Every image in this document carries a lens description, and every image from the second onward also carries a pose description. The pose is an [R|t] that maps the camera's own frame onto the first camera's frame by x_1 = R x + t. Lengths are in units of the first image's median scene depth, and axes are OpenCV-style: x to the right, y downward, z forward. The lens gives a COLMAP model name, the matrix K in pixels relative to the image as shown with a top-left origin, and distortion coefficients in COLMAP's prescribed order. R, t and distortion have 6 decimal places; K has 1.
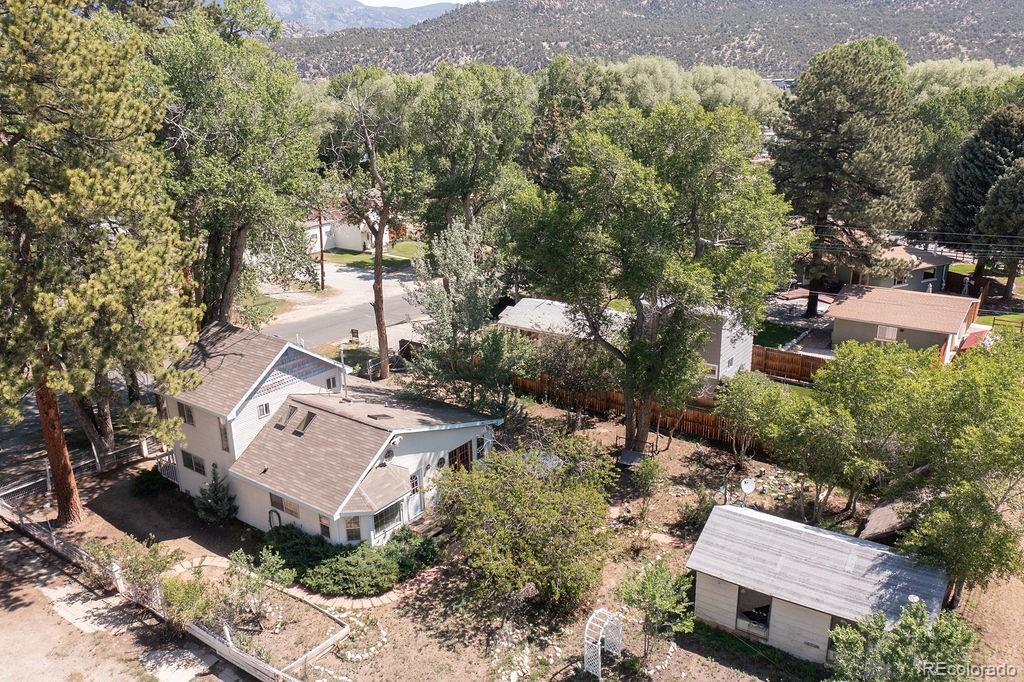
lens RADIAL K [[802.4, 0, 517.6], [0, 802.4, 351.5], [0, 0, 1]] dist [-0.008920, 0.000882]
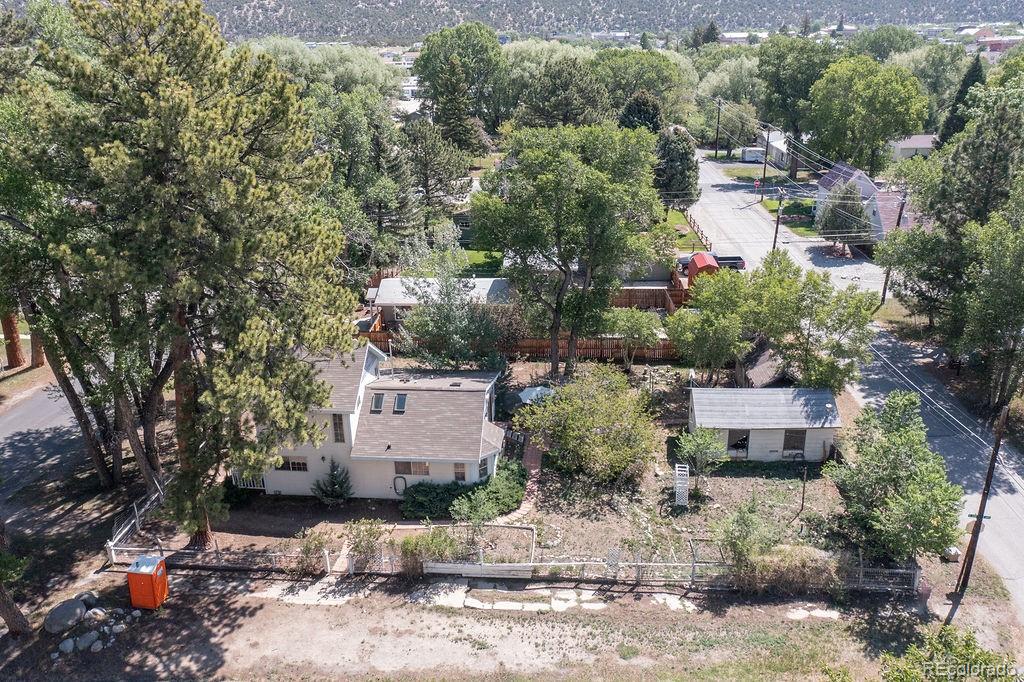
lens RADIAL K [[758.0, 0, 528.1], [0, 758.0, 341.6], [0, 0, 1]] dist [-0.005957, 0.004443]
pose [[0.850309, -0.192919, 0.489650, -0.706121], [0.168626, 0.981210, 0.093762, -0.086280], [-0.498538, 0.002842, 0.866863, -0.116709]]
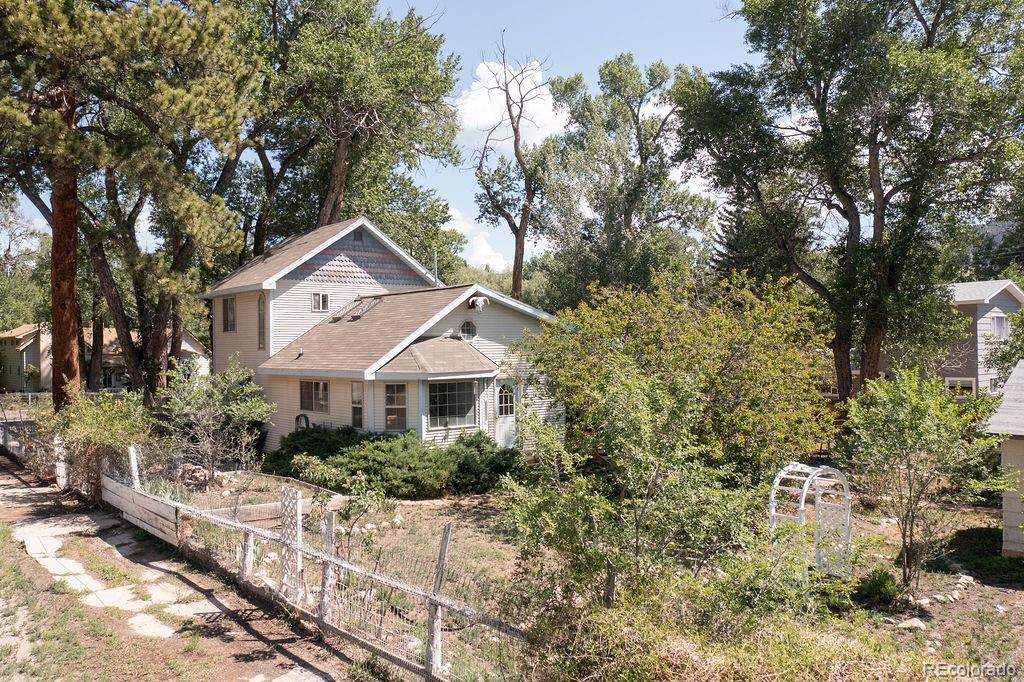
lens RADIAL K [[798.0, 0, 529.9], [0, 798.0, 340.6], [0, 0, 1]] dist [-0.008247, -0.004640]
pose [[0.974508, -0.000488, -0.224352, 0.041864], [-0.071319, 0.947452, -0.311847, 0.356798], [0.212715, 0.319898, 0.923265, 0.411757]]
